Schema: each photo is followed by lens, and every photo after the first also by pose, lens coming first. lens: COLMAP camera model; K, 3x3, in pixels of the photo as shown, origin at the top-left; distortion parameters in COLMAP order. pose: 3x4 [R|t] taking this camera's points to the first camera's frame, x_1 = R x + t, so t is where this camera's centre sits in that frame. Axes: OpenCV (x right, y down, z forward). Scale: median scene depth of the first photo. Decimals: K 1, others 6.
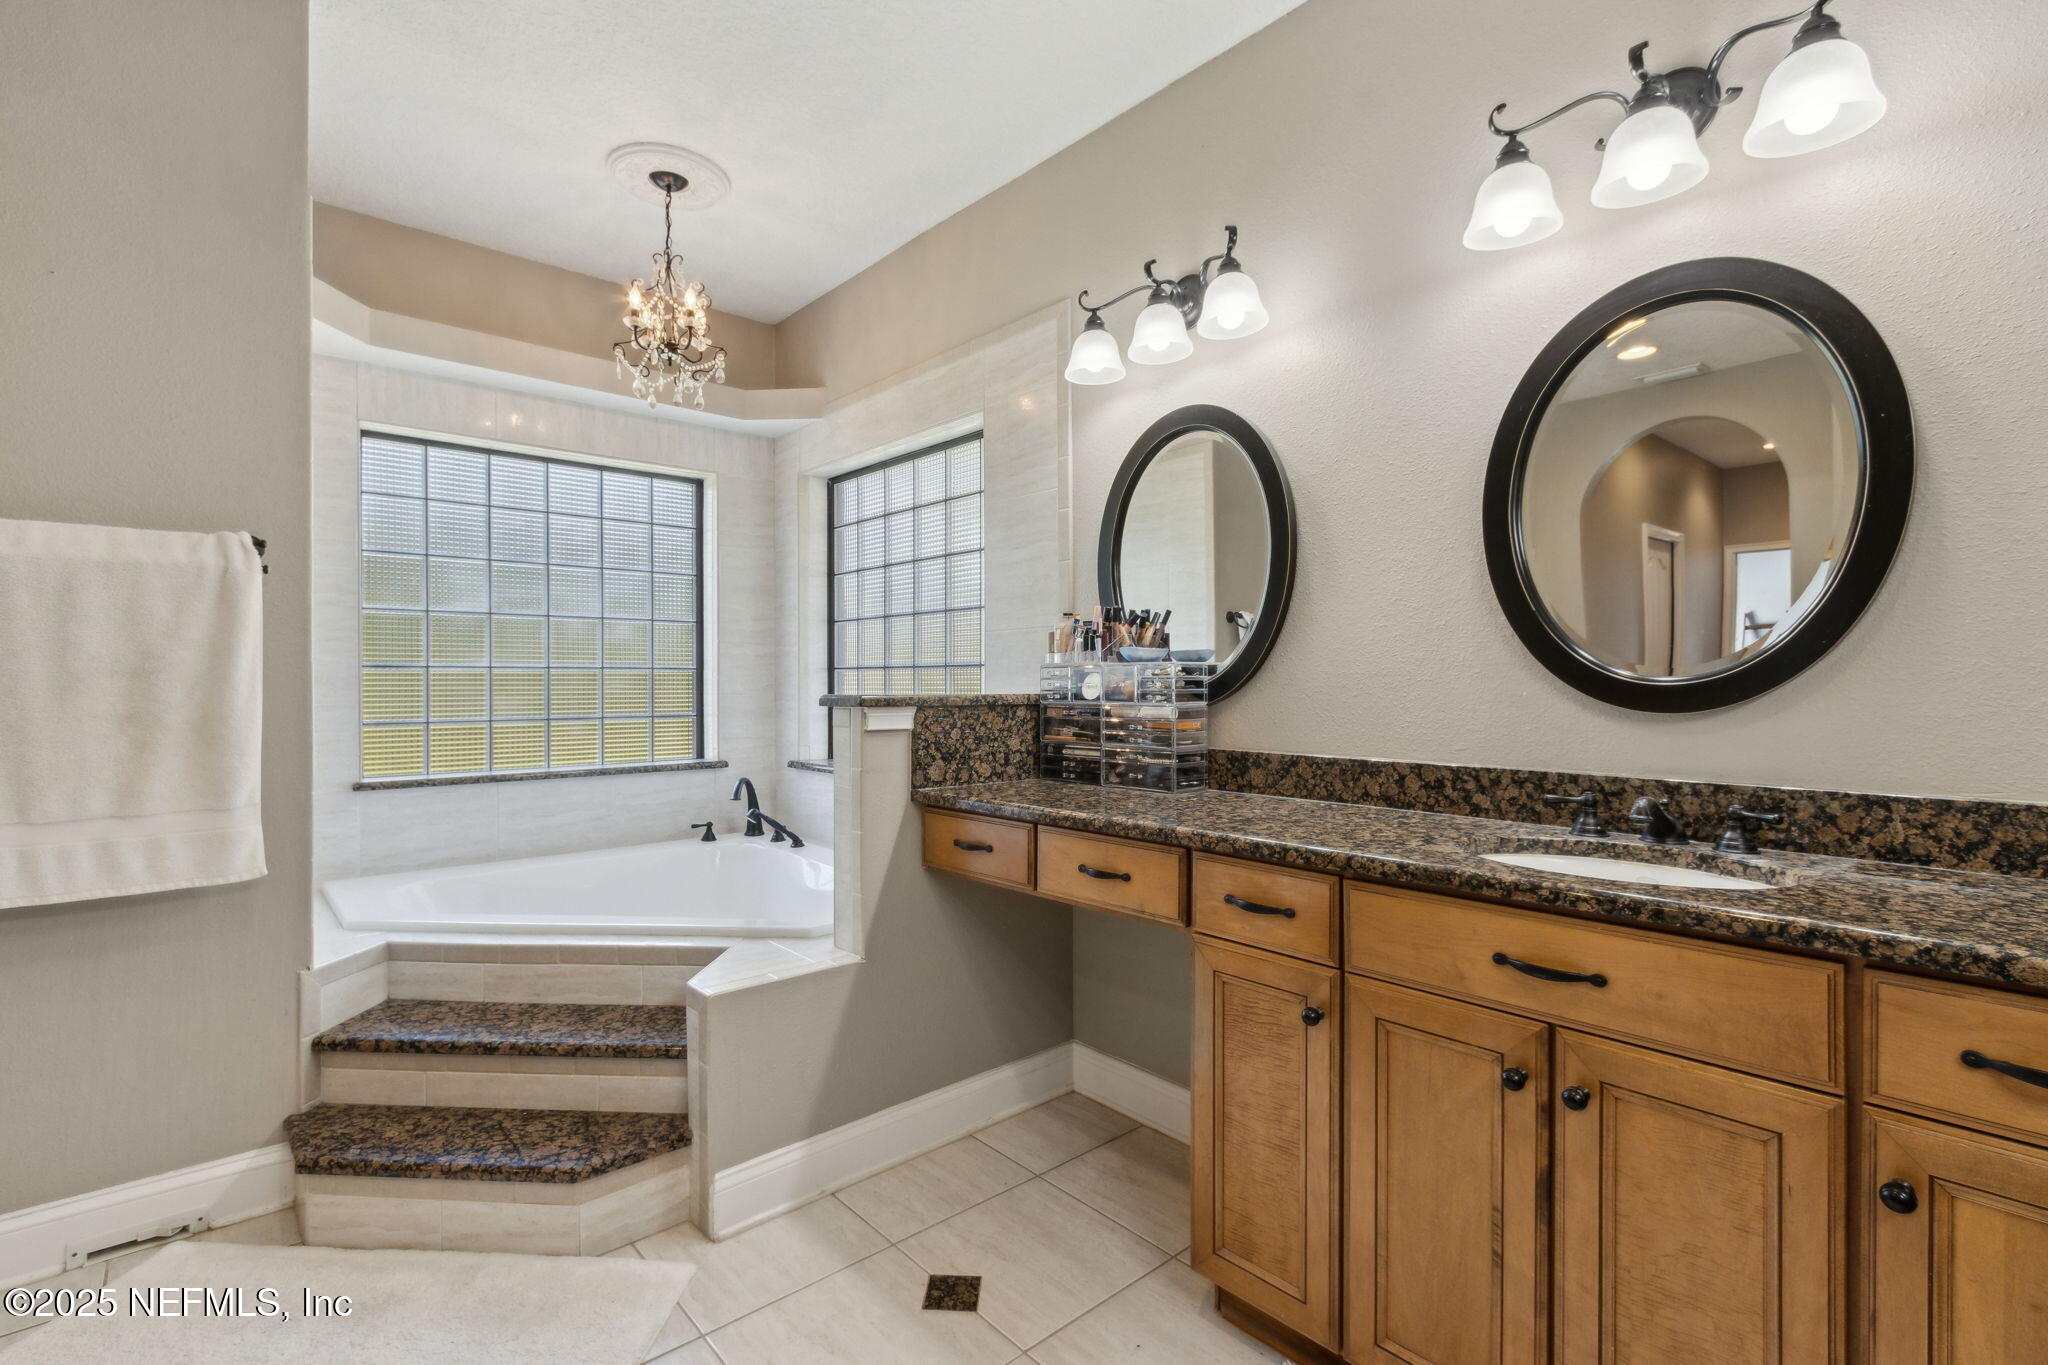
lens RADIAL K [[951.4, 0, 1031.4], [0, 951.4, 691.6], [0, 0, 1]] dist [0.014262, -0.000160]
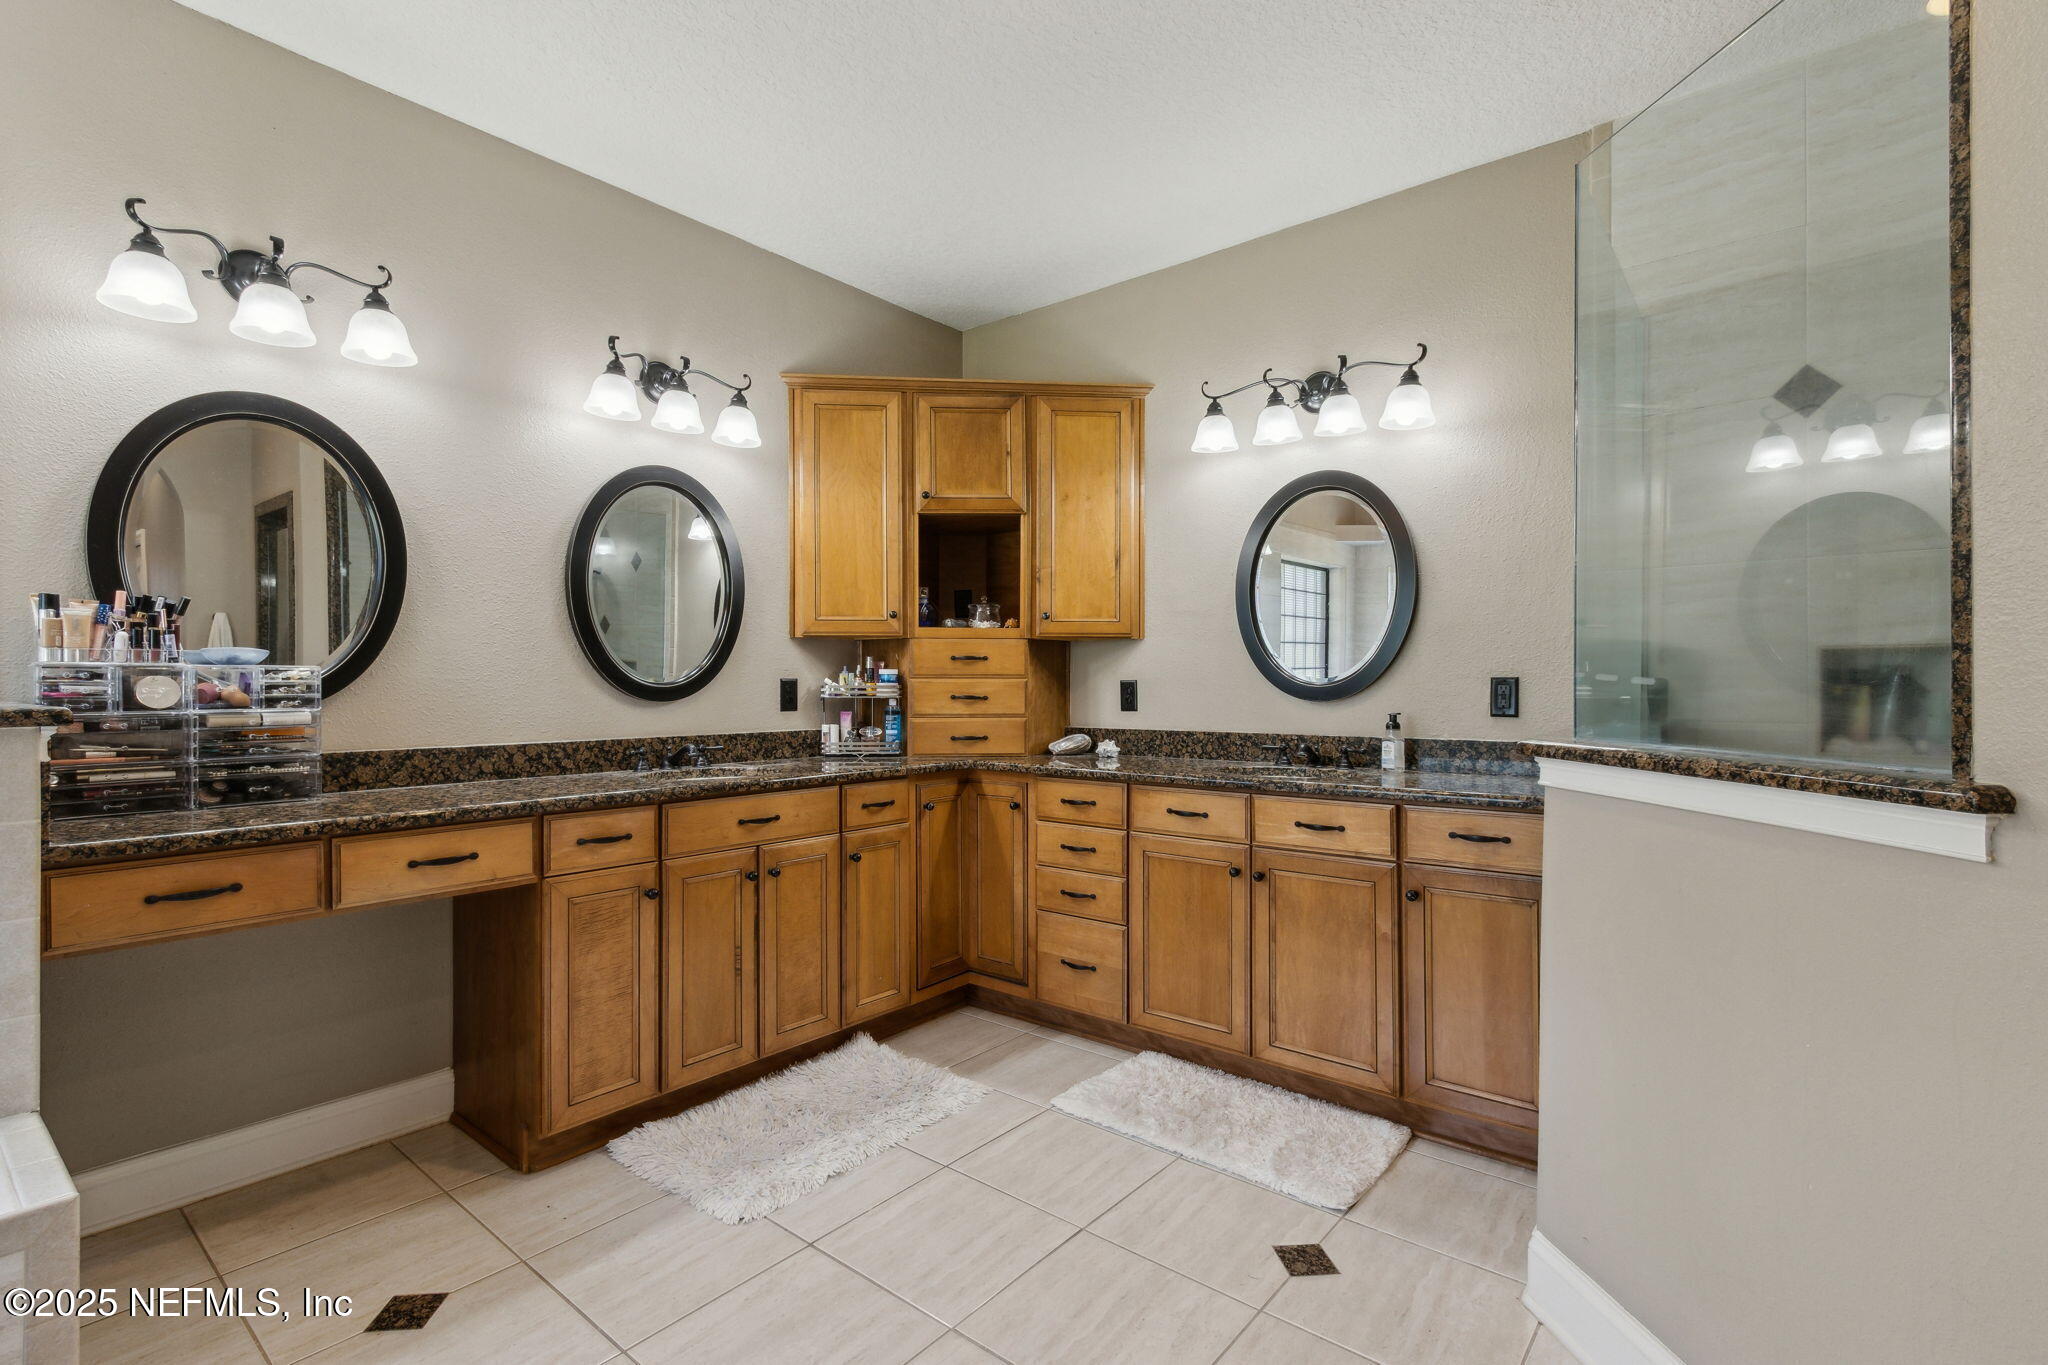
lens RADIAL K [[951.4, 0, 1026.2], [0, 951.4, 681.5], [0, 0, 1]] dist [0.014262, -0.000160]
pose [[-0.174605, 0.001990, 0.984637, -1.155098], [0.010394, 0.999946, -0.000177, -0.008997], [-0.984584, 0.010203, -0.174616, 0.540213]]
